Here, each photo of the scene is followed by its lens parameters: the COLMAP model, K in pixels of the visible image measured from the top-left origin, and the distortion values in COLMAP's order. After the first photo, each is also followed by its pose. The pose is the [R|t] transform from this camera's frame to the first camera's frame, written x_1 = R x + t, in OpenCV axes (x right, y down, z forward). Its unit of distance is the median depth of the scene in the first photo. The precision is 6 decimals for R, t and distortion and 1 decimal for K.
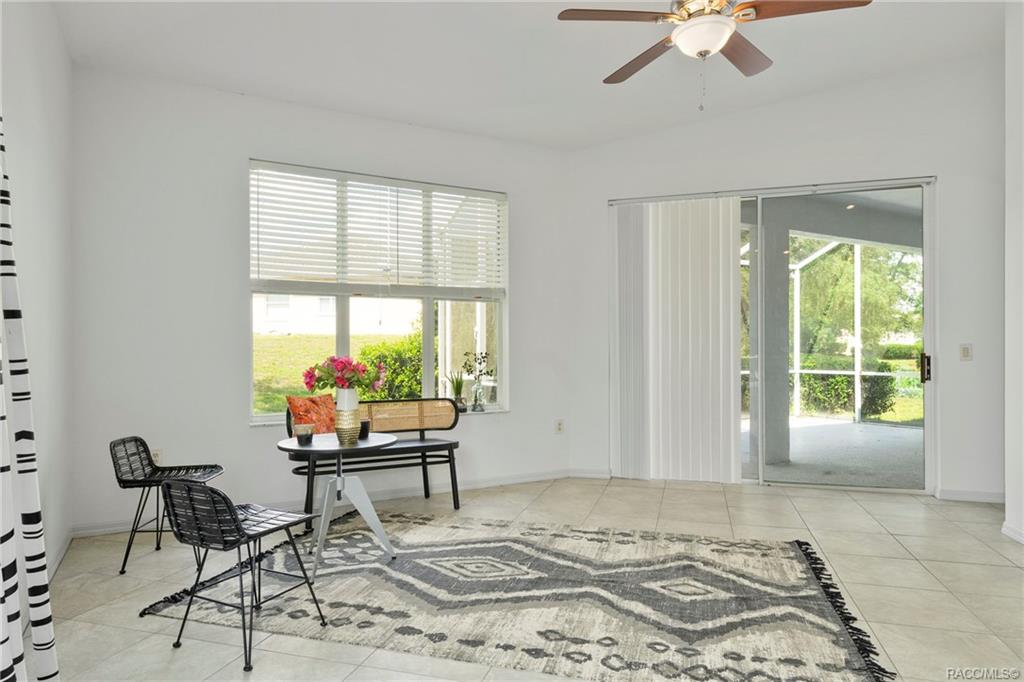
lens RADIAL K [[625.5, 0, 513.9], [0, 625.5, 344.0], [0, 0, 1]] dist [-0.006984, 0.000016]
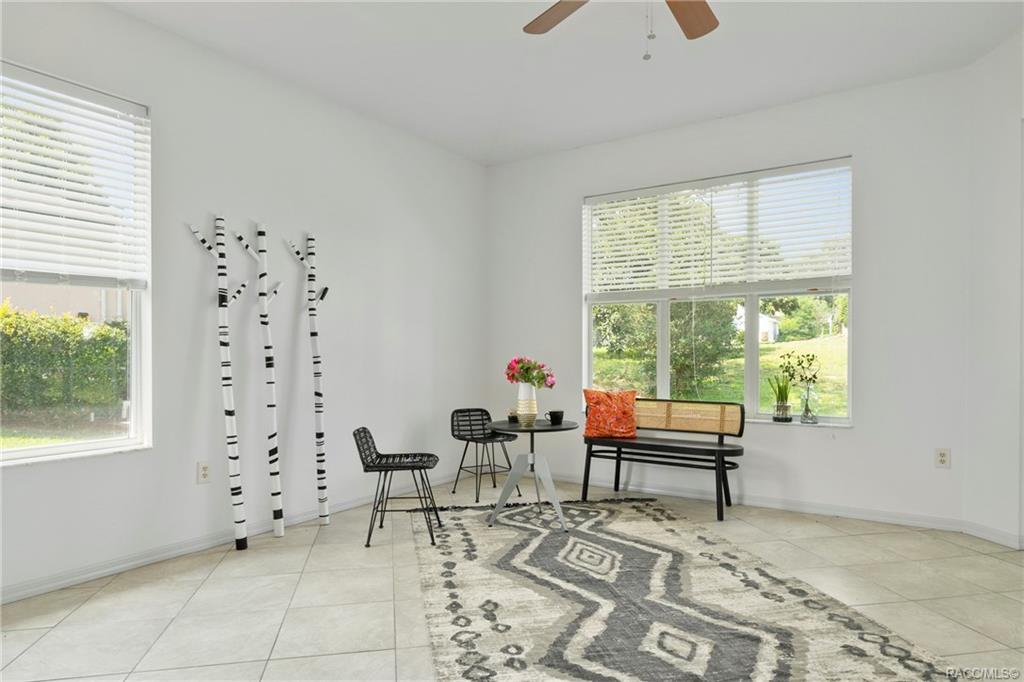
lens RADIAL K [[625.5, 0, 516.9], [0, 625.5, 343.6], [0, 0, 1]] dist [-0.006984, 0.000016]
pose [[0.466133, -0.006844, -0.884688, 0.759177], [0.007936, 0.999962, -0.003554, -0.002735], [0.884679, -0.005364, 0.466170, 0.362714]]
